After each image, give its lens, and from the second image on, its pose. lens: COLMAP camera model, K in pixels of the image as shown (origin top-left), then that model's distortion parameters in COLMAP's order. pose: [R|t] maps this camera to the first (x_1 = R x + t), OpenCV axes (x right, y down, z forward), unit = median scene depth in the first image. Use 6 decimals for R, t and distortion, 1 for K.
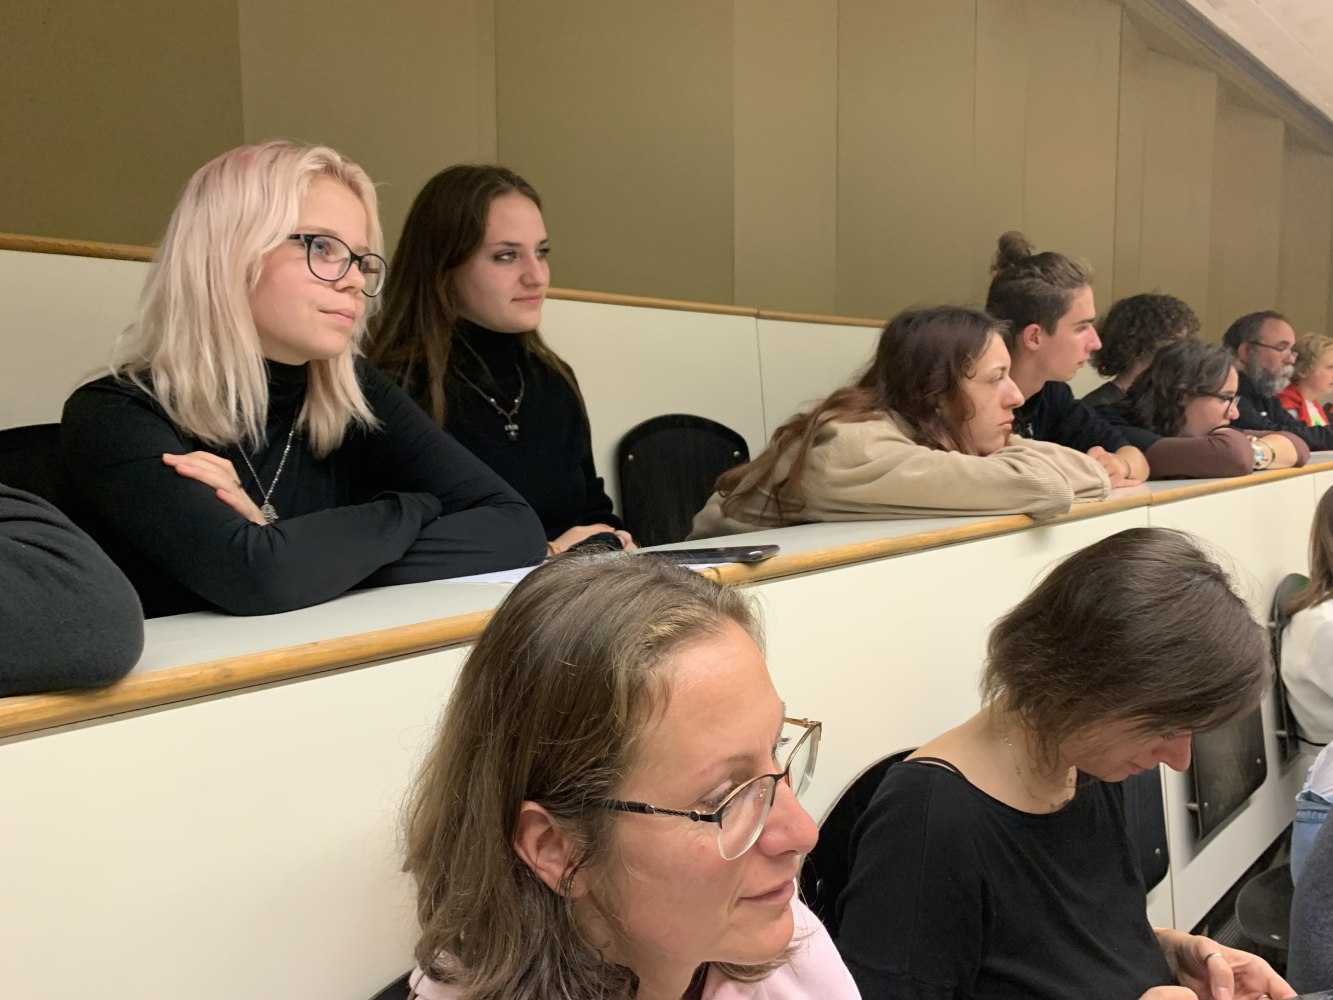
lens RADIAL K [[1005.2, 0, 665.0], [0, 1005.2, 500.2], [0, 0, 1]] dist [-0.001289, -0.005533]
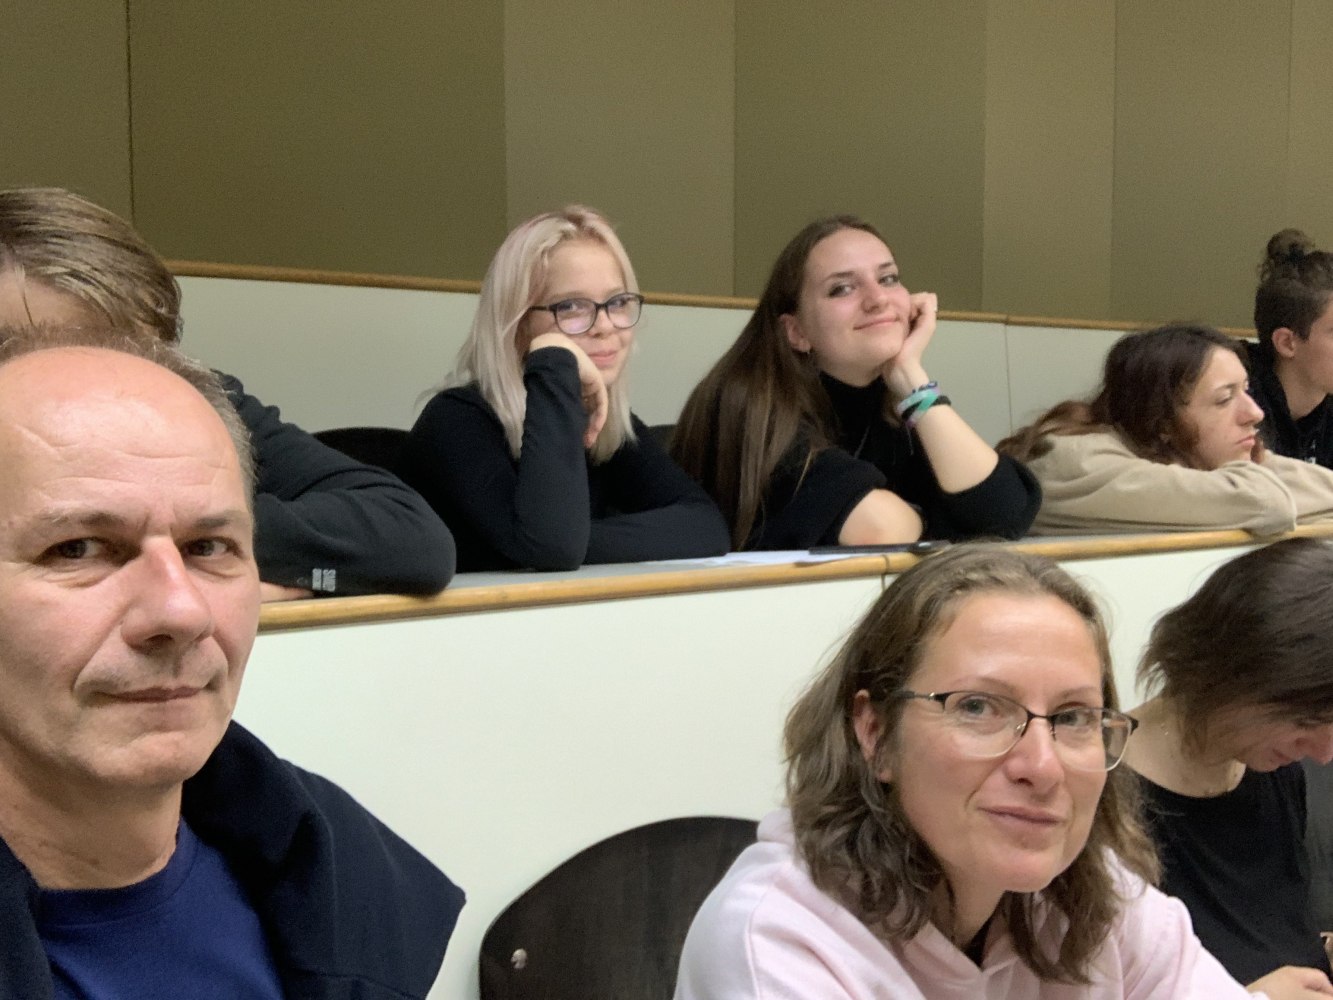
lens RADIAL K [[1242.9, 0, 666.7], [0, 1242.9, 499.9], [0, 0, 1]] dist [-0.009688, 0.000000]
pose [[0.972507, 0.024130, -0.231618, 0.088185], [-0.030534, 0.999243, -0.024103, 0.029914], [0.230861, 0.030512, 0.972508, -0.300691]]
